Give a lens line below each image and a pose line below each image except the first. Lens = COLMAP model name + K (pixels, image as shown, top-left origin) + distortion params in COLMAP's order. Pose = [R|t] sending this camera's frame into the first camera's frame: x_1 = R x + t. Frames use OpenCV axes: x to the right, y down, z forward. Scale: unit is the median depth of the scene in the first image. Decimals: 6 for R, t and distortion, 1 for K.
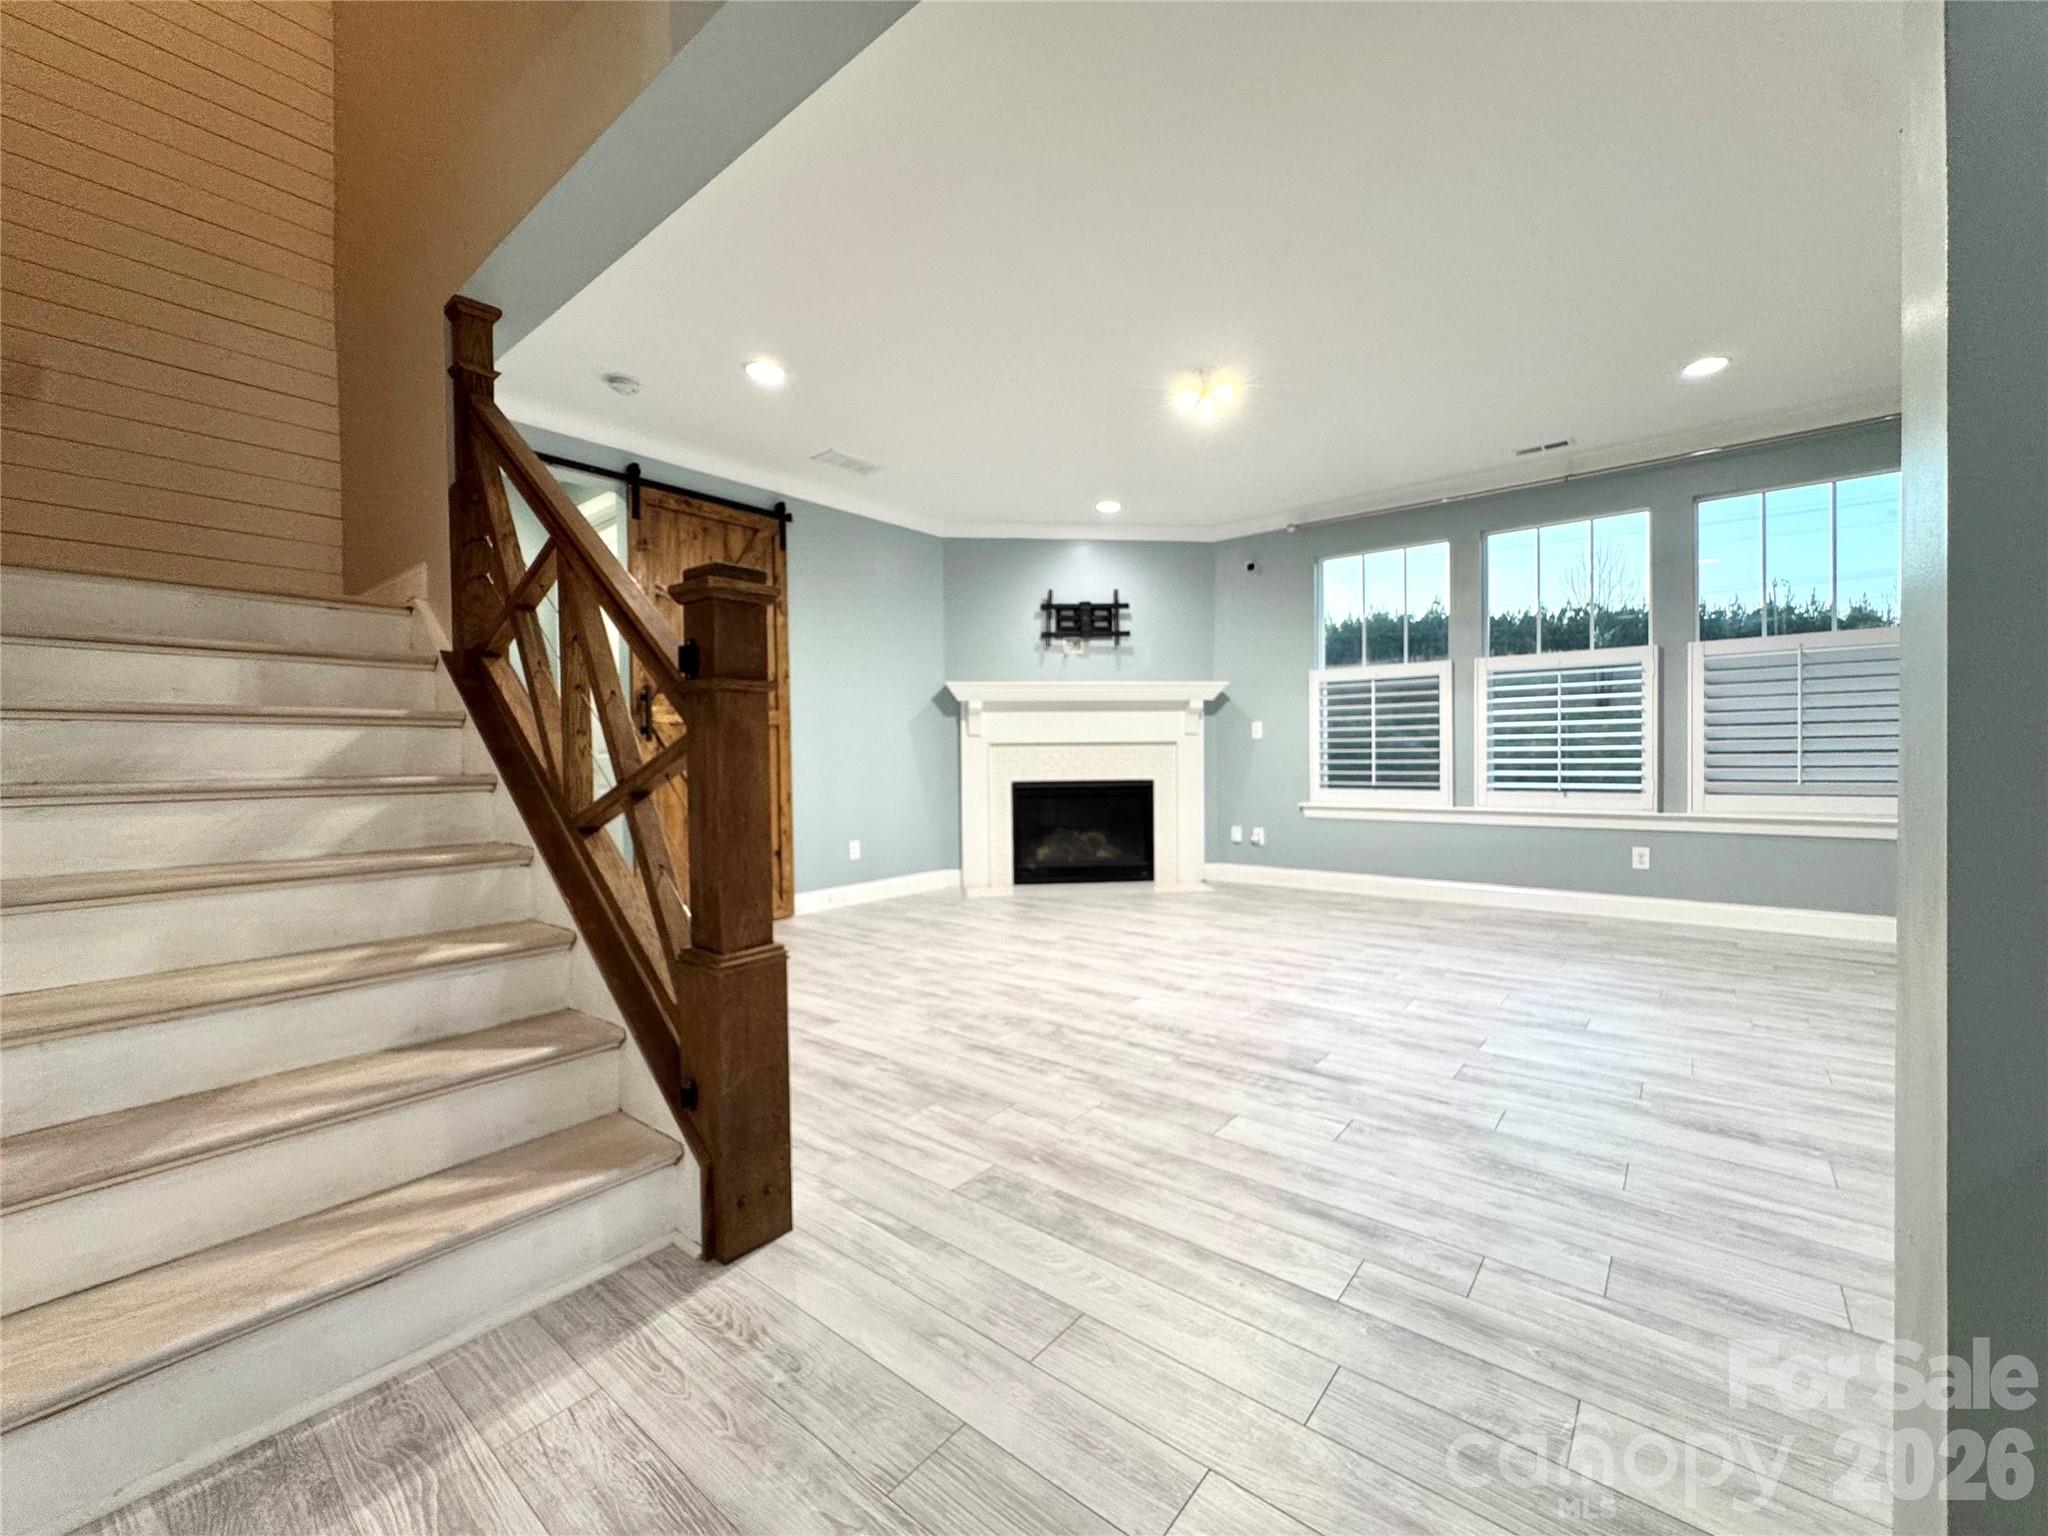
lens RADIAL K [[823.3, 0, 1019.1], [0, 823.3, 767.9], [0, 0, 1]] dist [-0.003650, 0.000630]
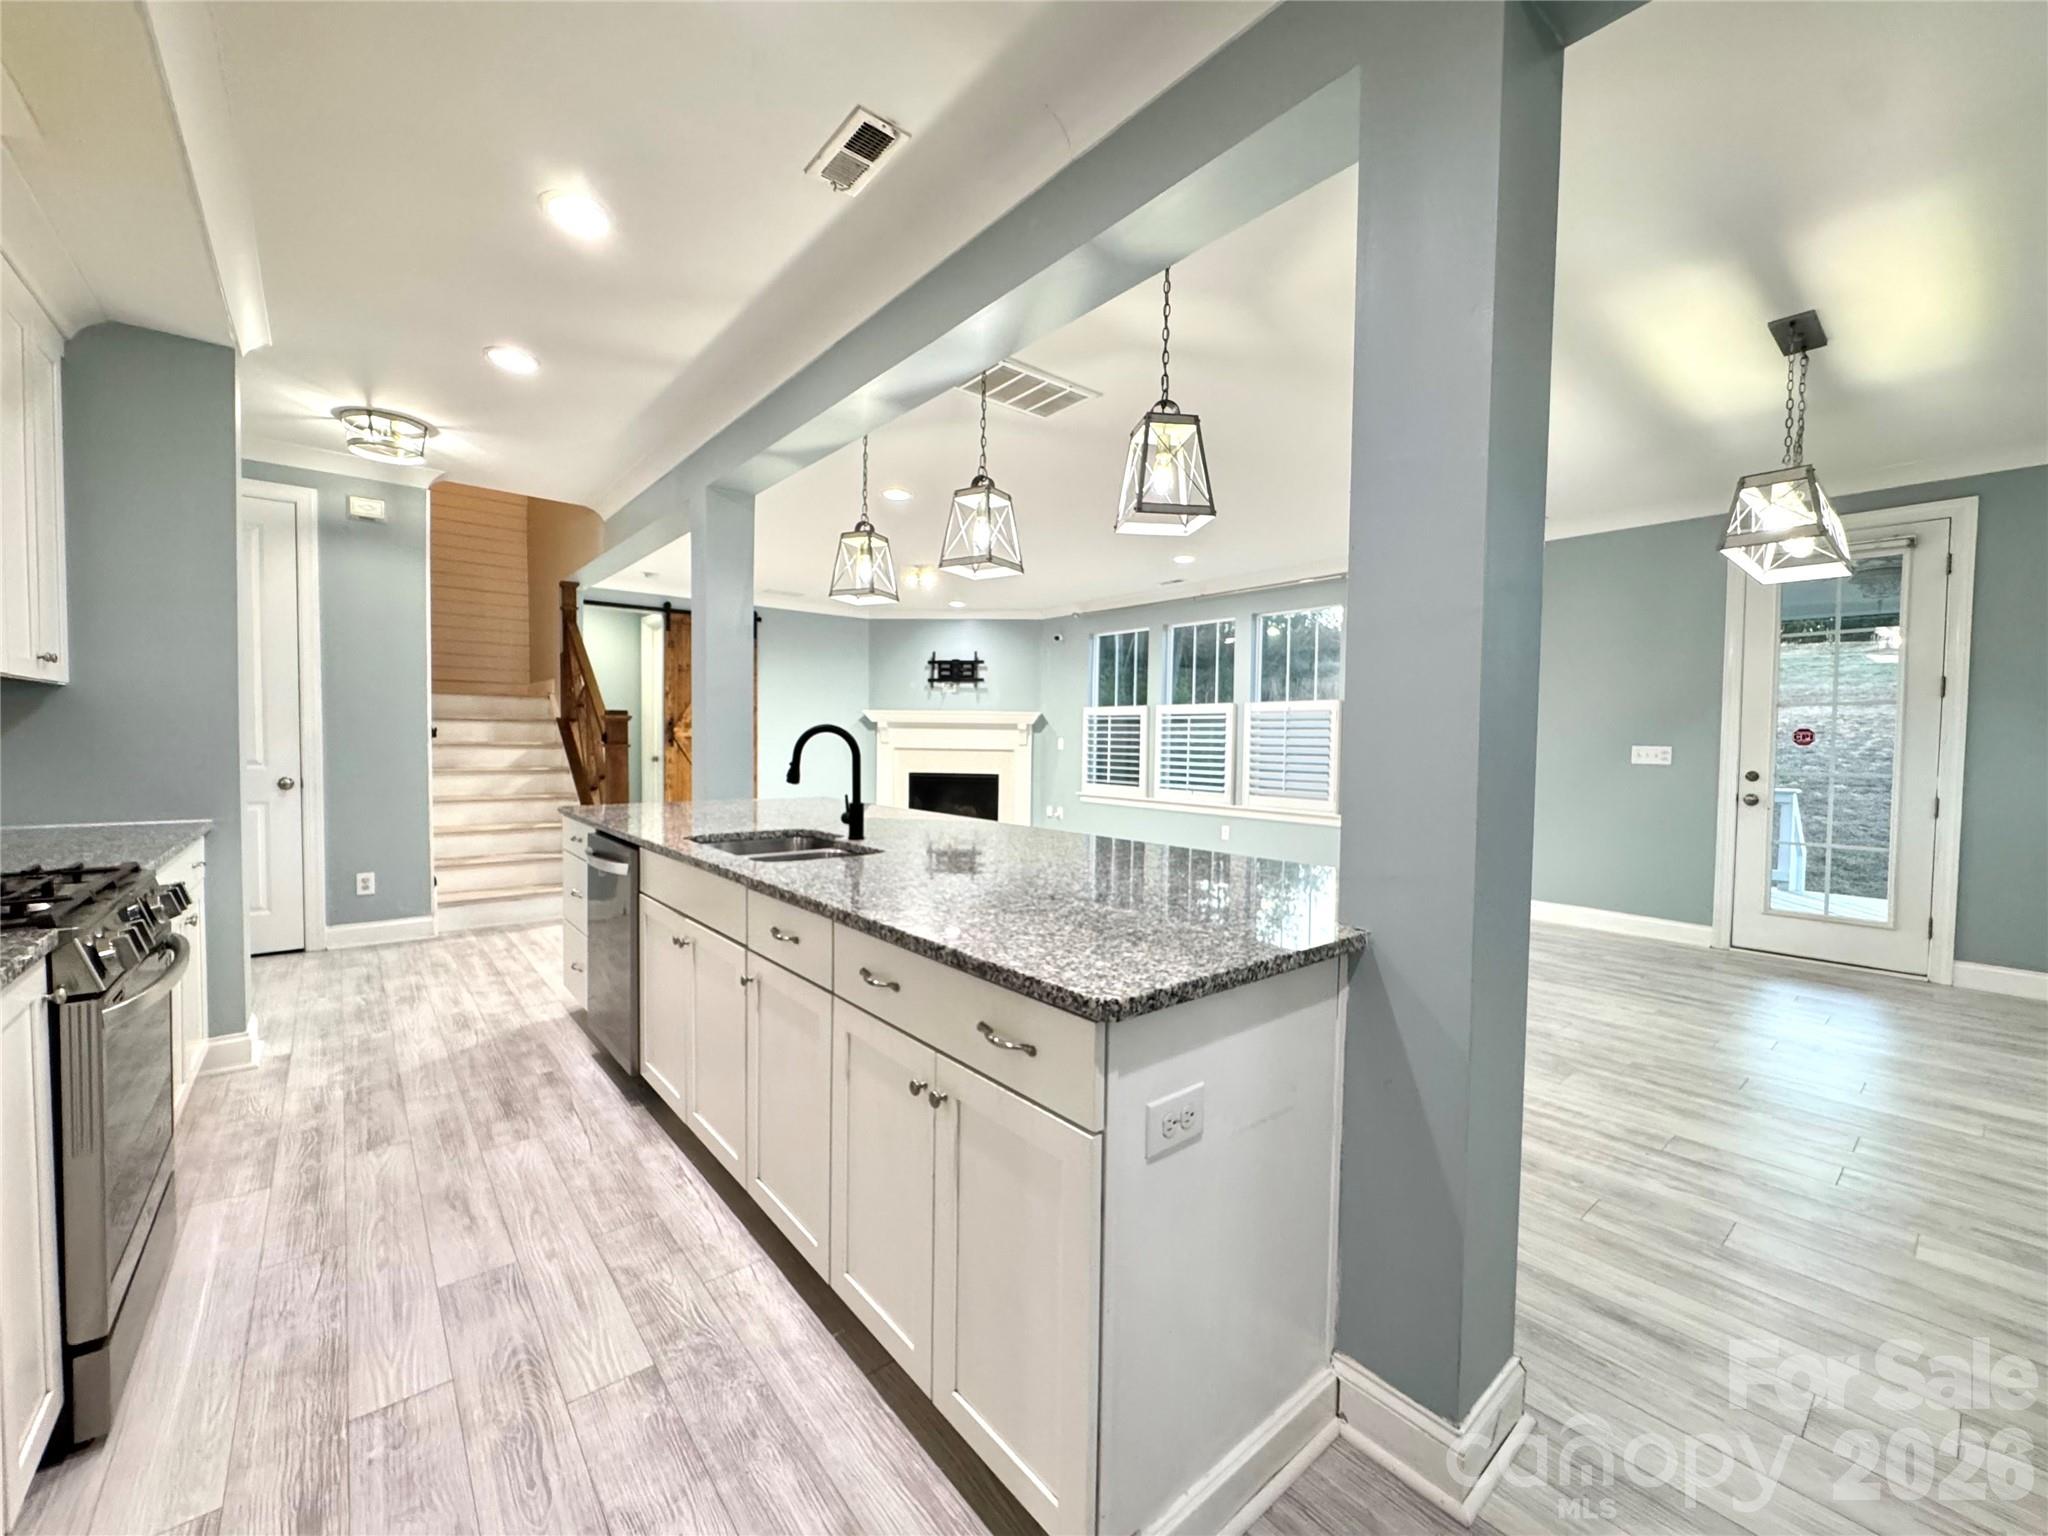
lens RADIAL K [[823.3, 0, 1021.4], [0, 823.3, 768.7], [0, 0, 1]] dist [-0.003650, 0.000630]
pose [[0.982307, 0.031274, -0.184649, 0.556914], [-0.027168, 0.999325, 0.024726, -0.039751], [0.185297, -0.019272, 0.982494, -0.582208]]
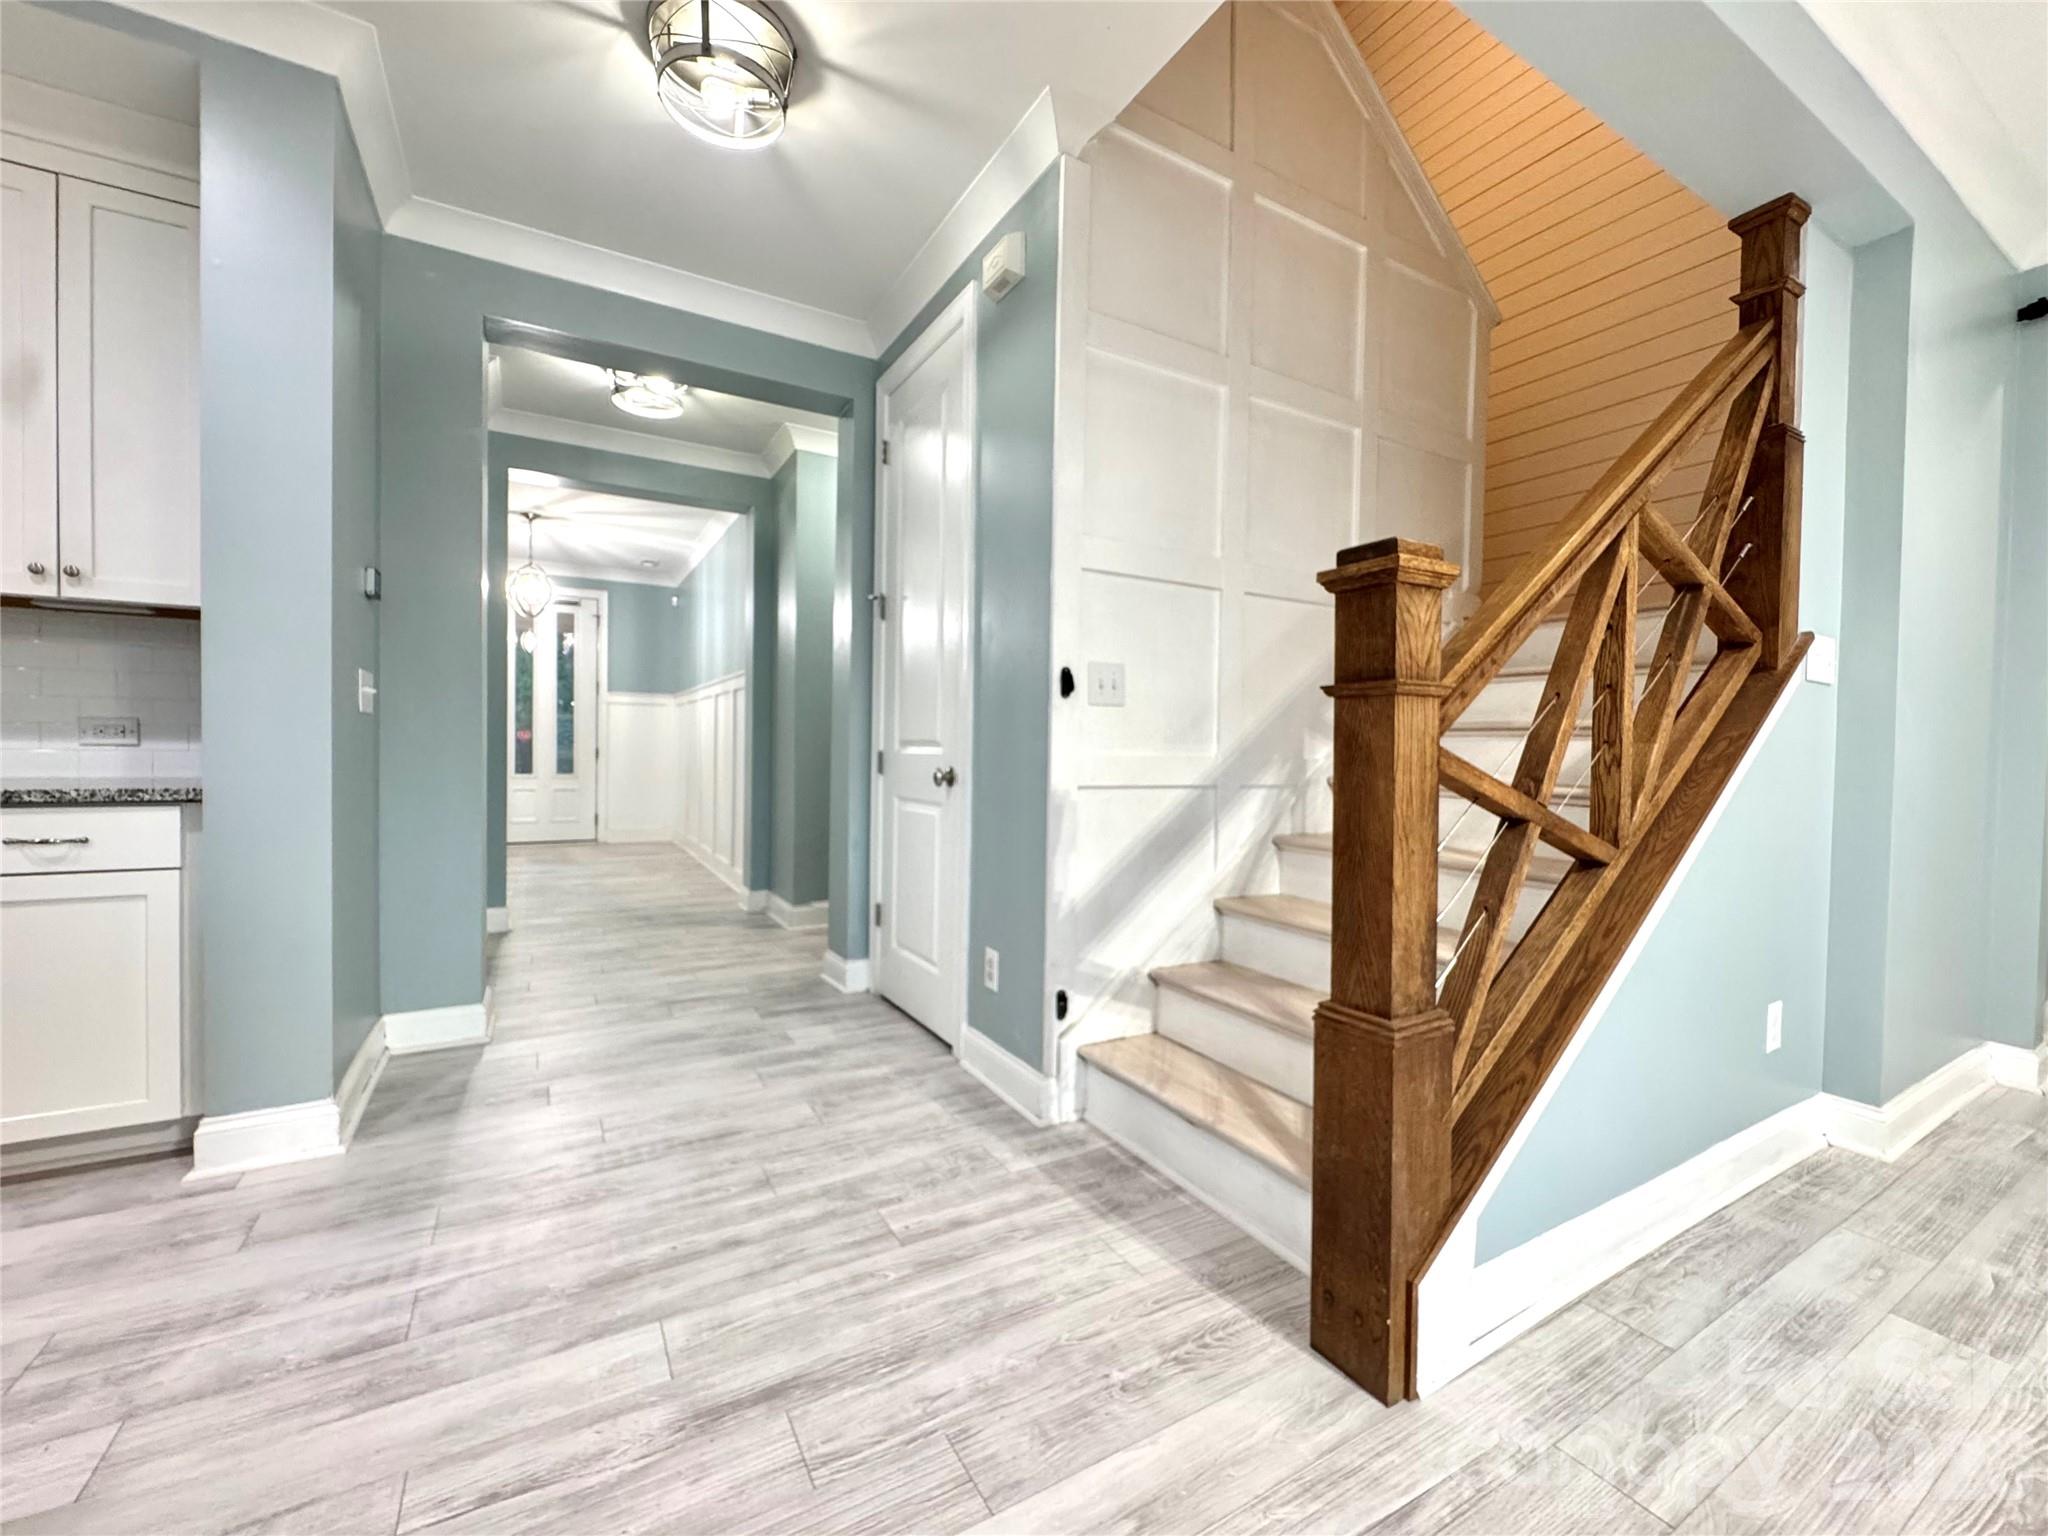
lens RADIAL K [[823.3, 0, 1027.3], [0, 823.3, 763.2], [0, 0, 1]] dist [-0.003650, 0.000630]
pose [[-0.345282, 0.016394, -0.938356, 0.168127], [-0.027825, 0.999229, 0.027696, -0.011876], [0.938086, 0.035672, -0.344560, 0.293583]]
